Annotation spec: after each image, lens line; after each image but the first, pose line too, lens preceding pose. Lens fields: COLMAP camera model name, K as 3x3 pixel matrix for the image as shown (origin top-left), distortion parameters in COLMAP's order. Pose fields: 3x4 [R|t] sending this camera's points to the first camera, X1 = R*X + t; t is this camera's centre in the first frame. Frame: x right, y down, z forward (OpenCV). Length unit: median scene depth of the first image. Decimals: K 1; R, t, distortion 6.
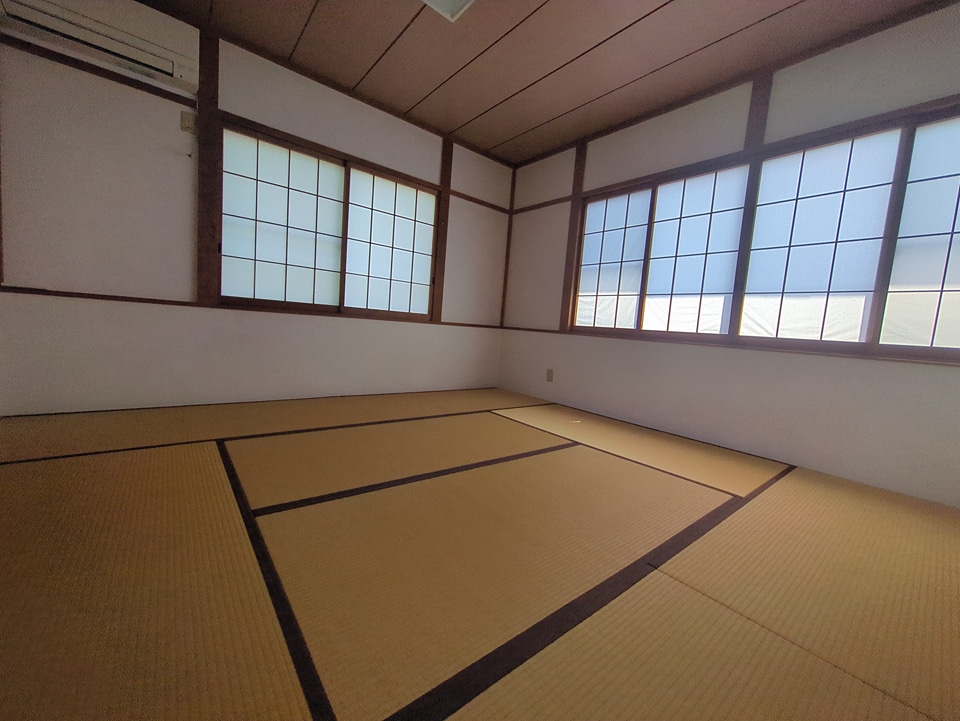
lens RADIAL K [[384.5, 0, 478.4], [0, 384.5, 345.1], [0, 0, 1]] dist [-0.000334, -0.000133]
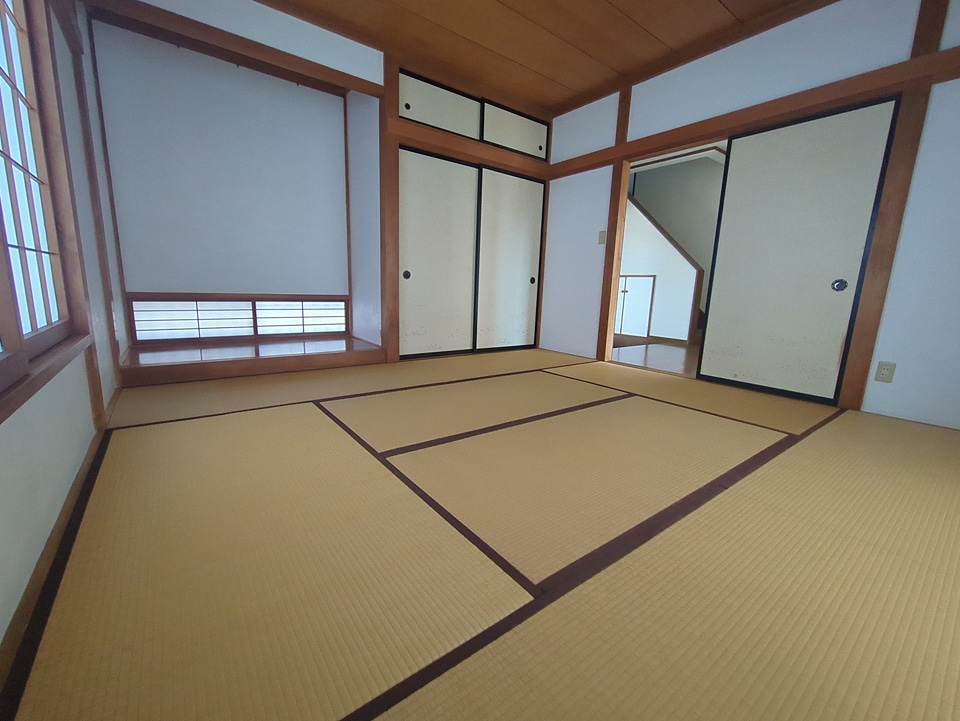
lens RADIAL K [[384.6, 0, 480.0], [0, 384.6, 360.5], [0, 0, 1]] dist [-0.001118, 0.000103]
pose [[0.997509, -0.035069, -0.061201, -0.143575], [0.042897, 0.990364, 0.131680, -0.003218], [0.055993, -0.133977, 0.989401, -0.114504]]
